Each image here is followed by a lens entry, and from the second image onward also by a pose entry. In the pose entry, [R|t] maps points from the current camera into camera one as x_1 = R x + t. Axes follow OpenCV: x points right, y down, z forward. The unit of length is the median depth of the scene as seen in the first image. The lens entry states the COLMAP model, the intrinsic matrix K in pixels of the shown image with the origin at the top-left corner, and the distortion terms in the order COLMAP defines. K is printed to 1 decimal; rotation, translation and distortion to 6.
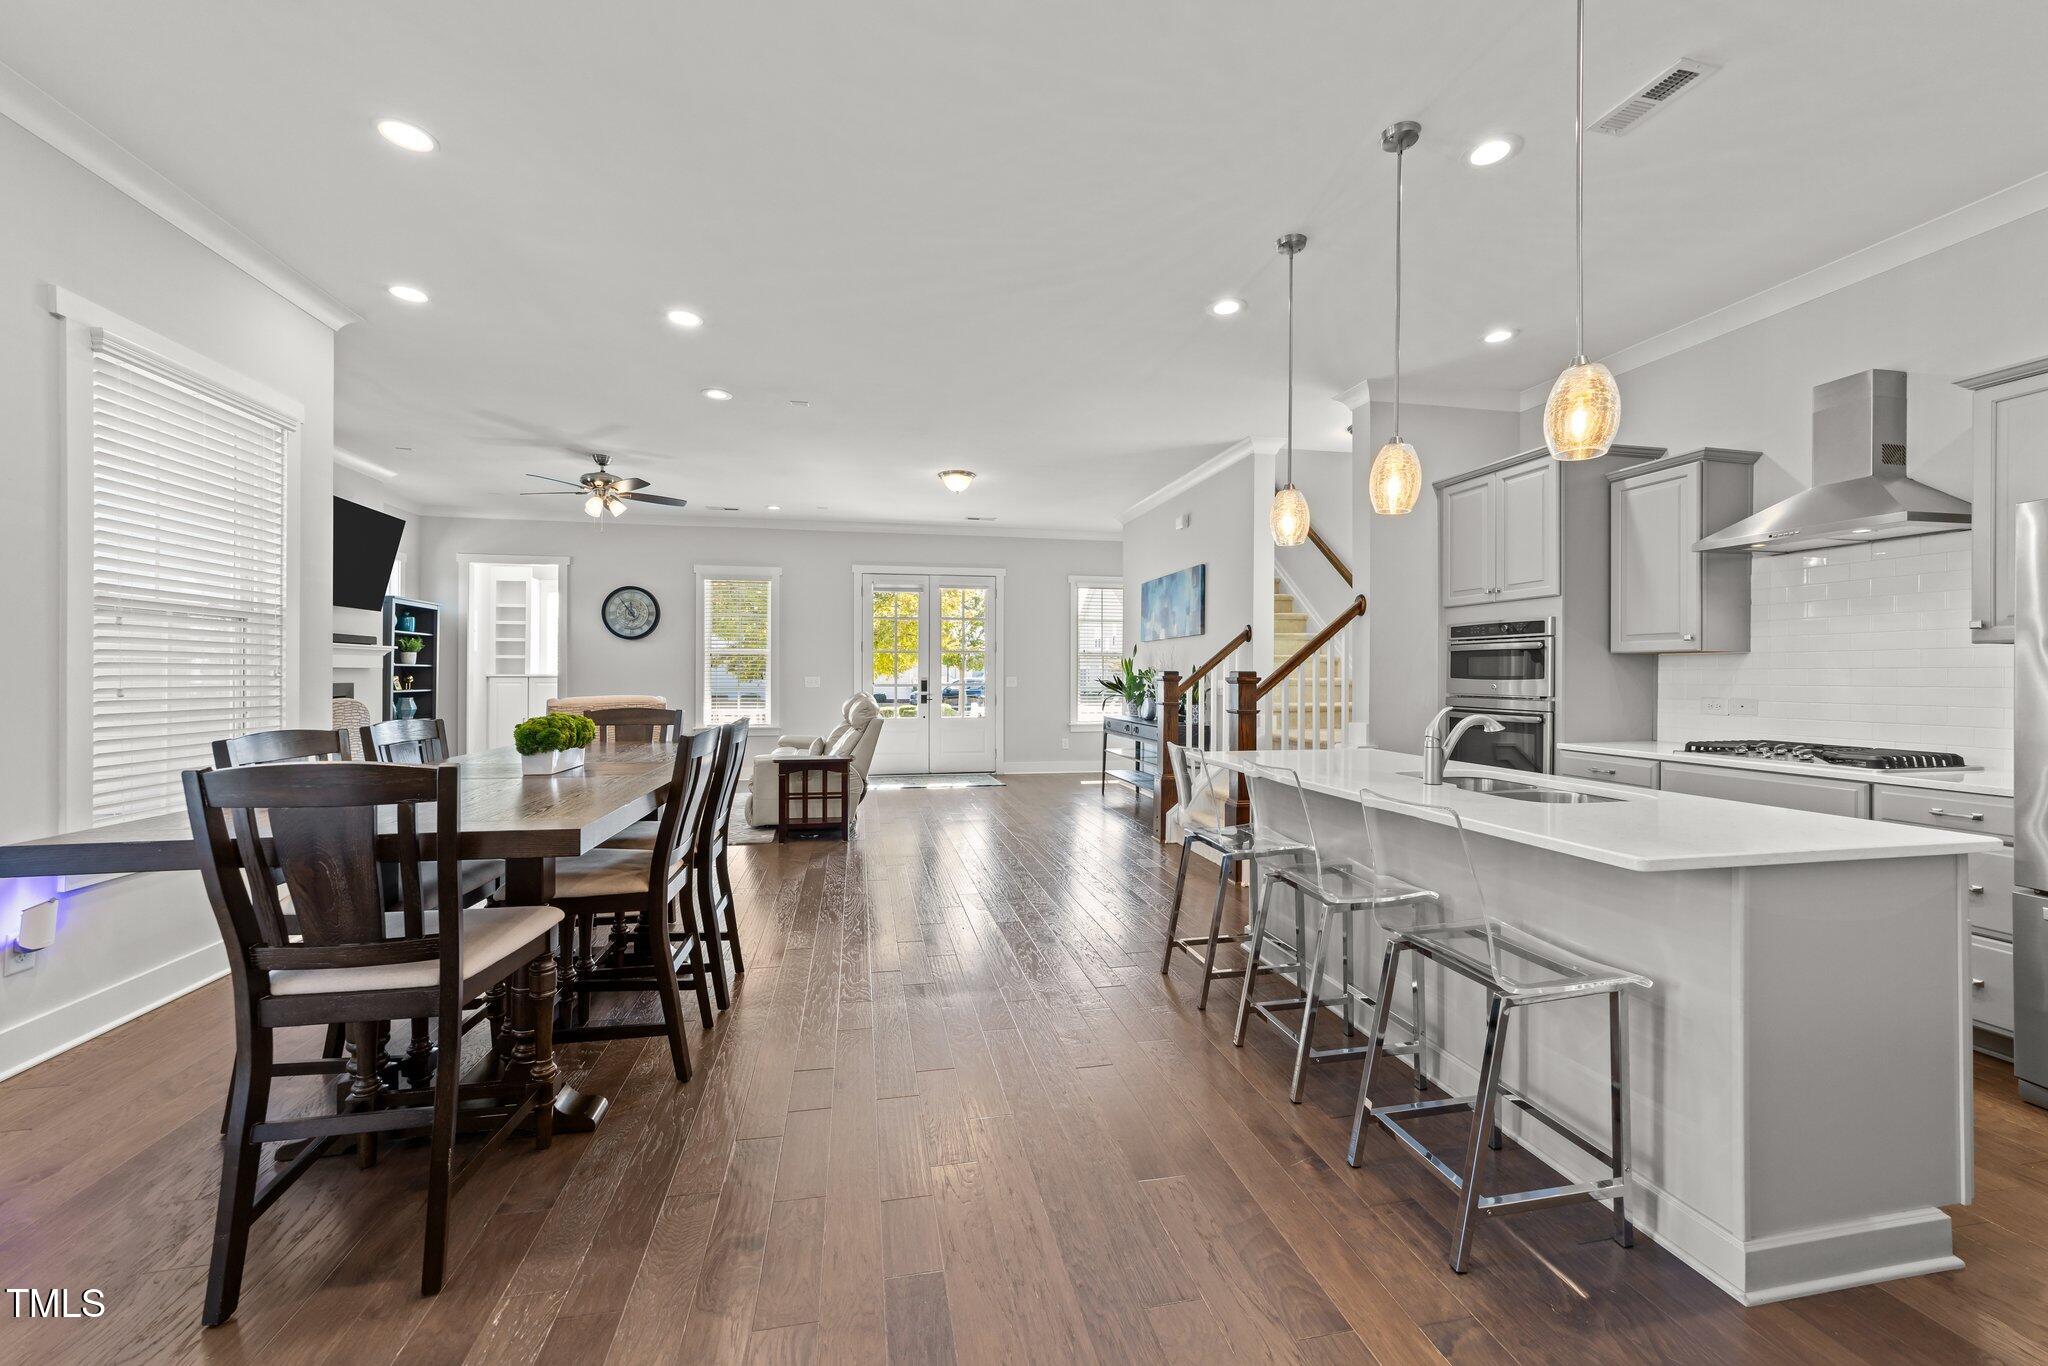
lens RADIAL K [[781.2, 0, 1024.0], [0, 781.2, 683.0], [0, 0, 1]] dist [-0.022367, 0.010103]
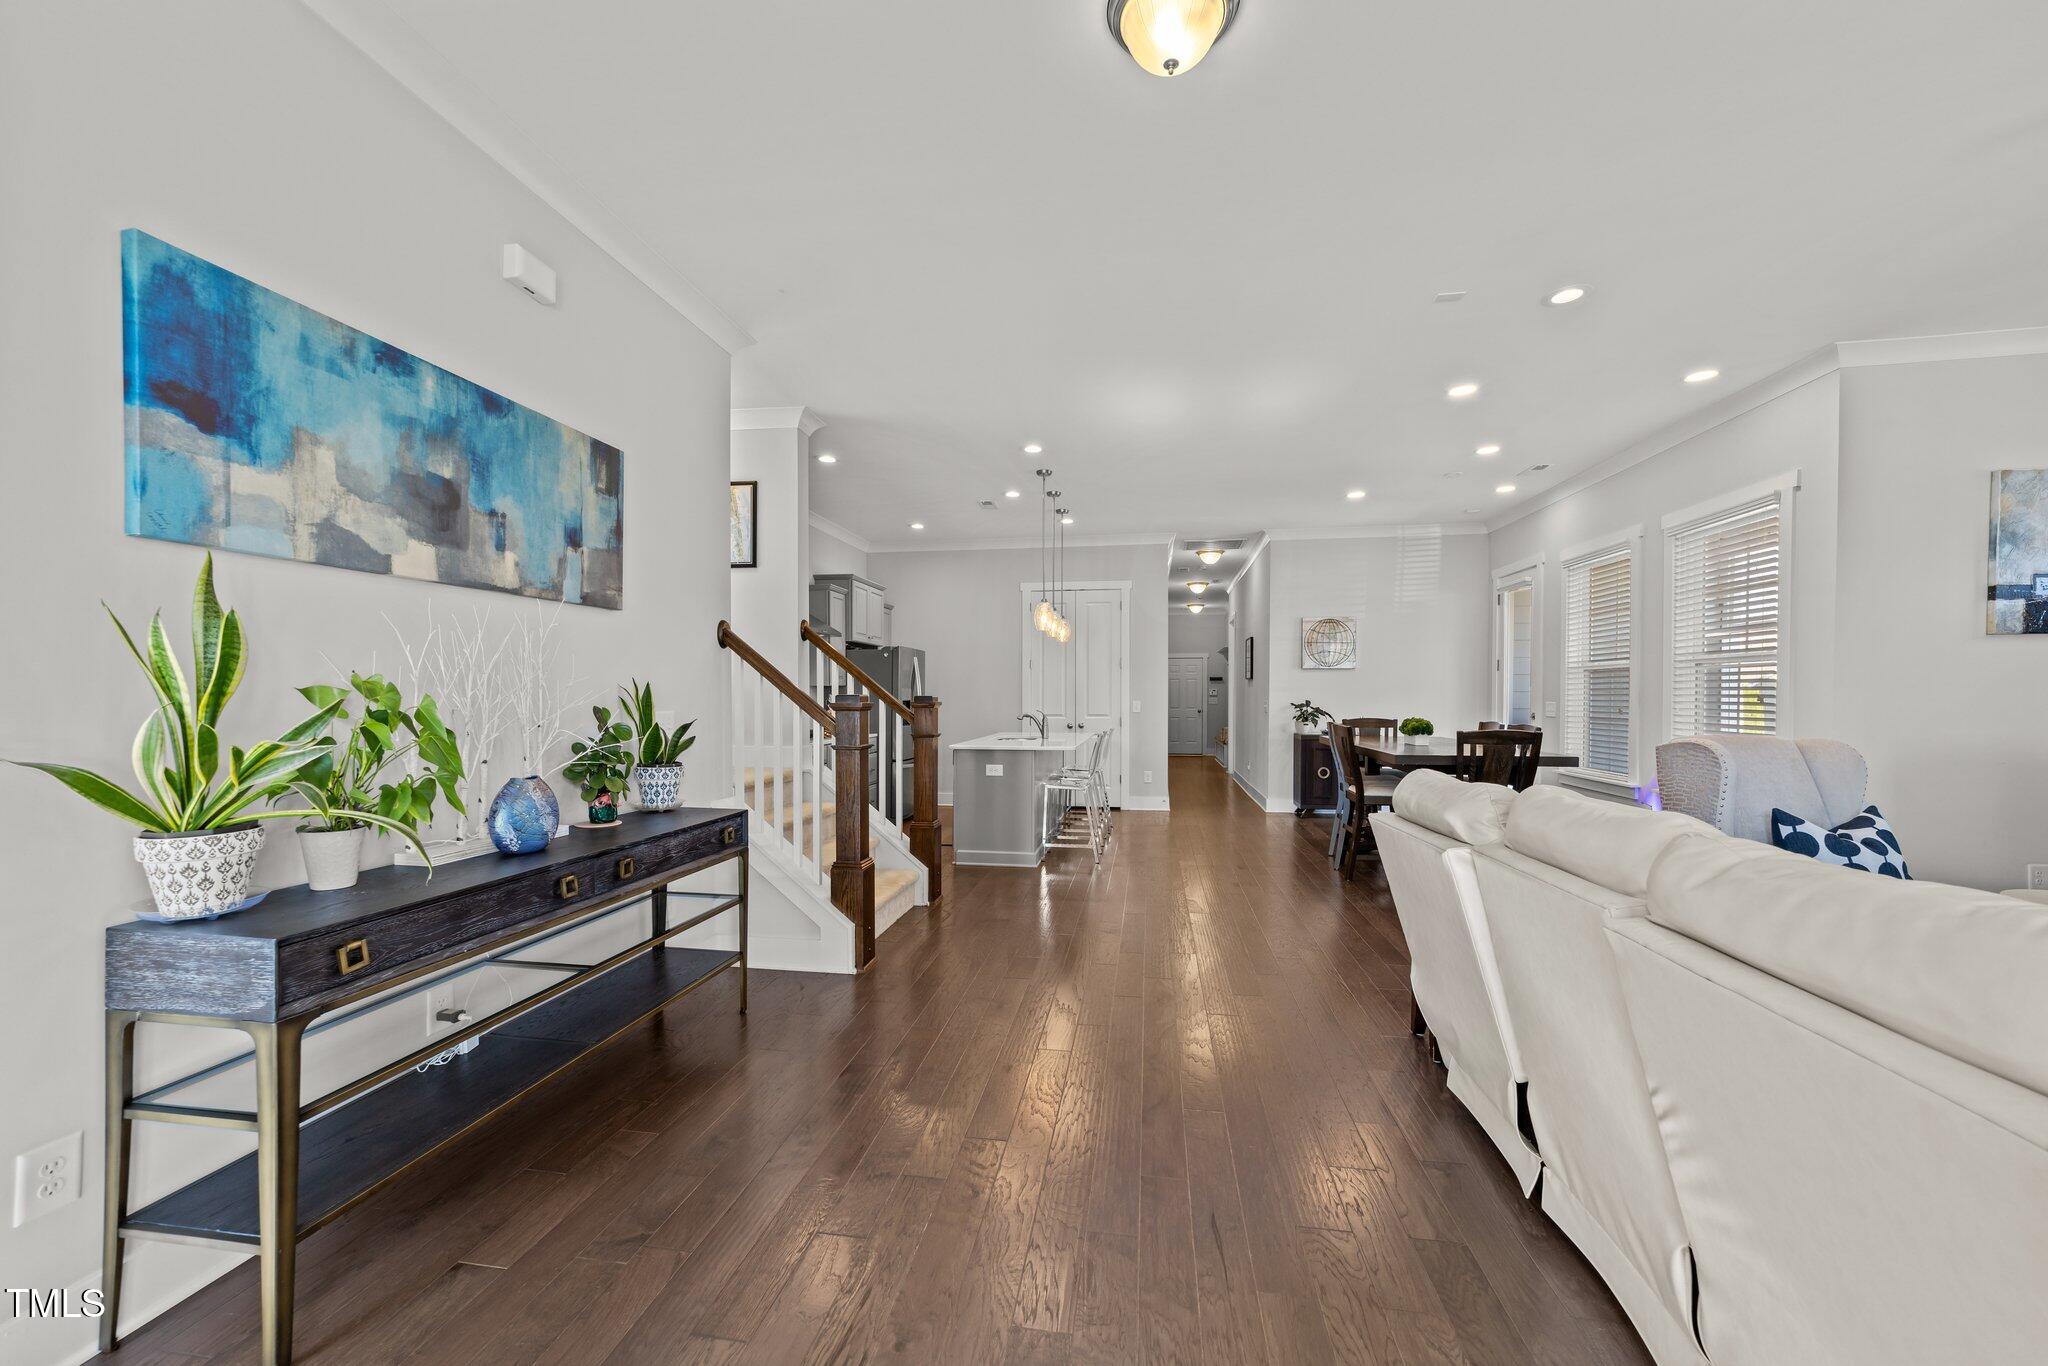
lens RADIAL K [[785.7, 0, 1027.9], [0, 785.7, 700.3], [0, 0, 1]] dist [0.000390, 0.000274]
pose [[-0.937060, -0.005340, 0.349126, -0.149608], [0.000846, 0.999845, 0.017564, -0.021241], [-0.349166, 0.016753, -0.936911, 1.427413]]
